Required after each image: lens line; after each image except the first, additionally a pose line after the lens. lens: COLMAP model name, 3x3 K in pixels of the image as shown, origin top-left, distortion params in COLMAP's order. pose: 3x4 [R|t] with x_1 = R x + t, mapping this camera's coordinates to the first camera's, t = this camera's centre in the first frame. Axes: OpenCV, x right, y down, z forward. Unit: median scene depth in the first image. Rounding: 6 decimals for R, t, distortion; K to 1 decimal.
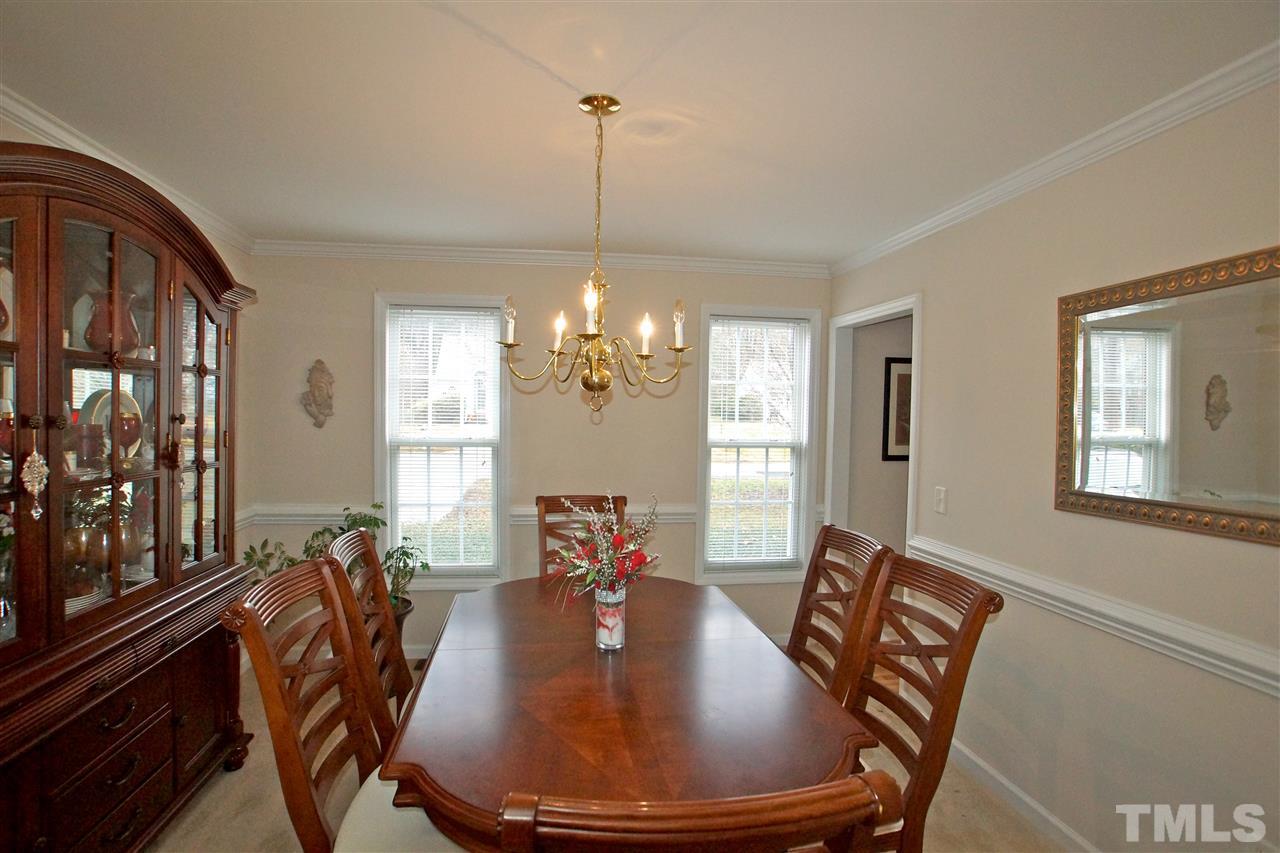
lens RADIAL K [[606.3, 0, 622.2], [0, 606.3, 431.1], [0, 0, 1]] dist [-0.071530, 0.029272]
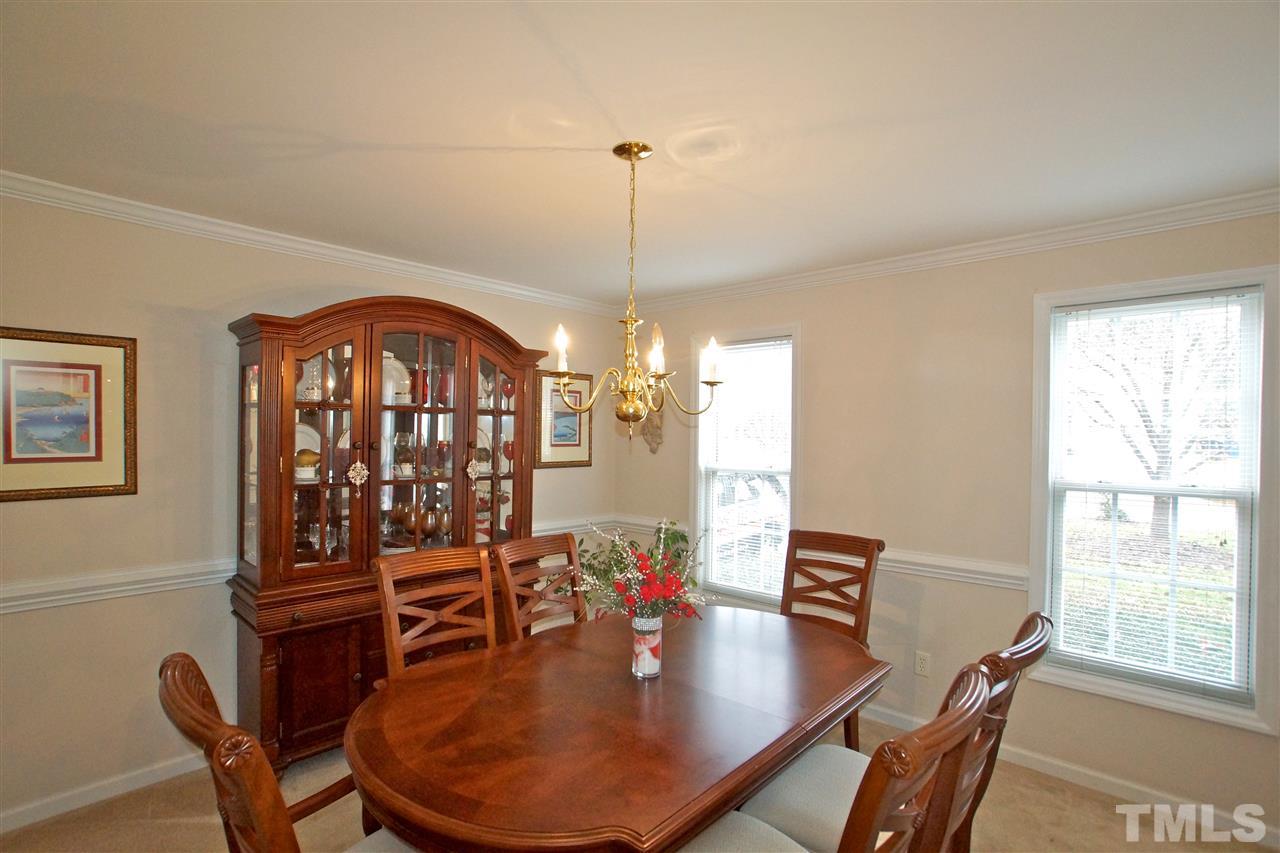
lens RADIAL K [[606.3, 0, 622.2], [0, 606.3, 431.1], [0, 0, 1]] dist [-0.071530, 0.029272]
pose [[0.630390, -0.011502, -0.776193, 0.737280], [-0.024266, 0.999110, -0.034513, -0.013005], [0.775899, 0.040592, 0.629550, 0.322034]]
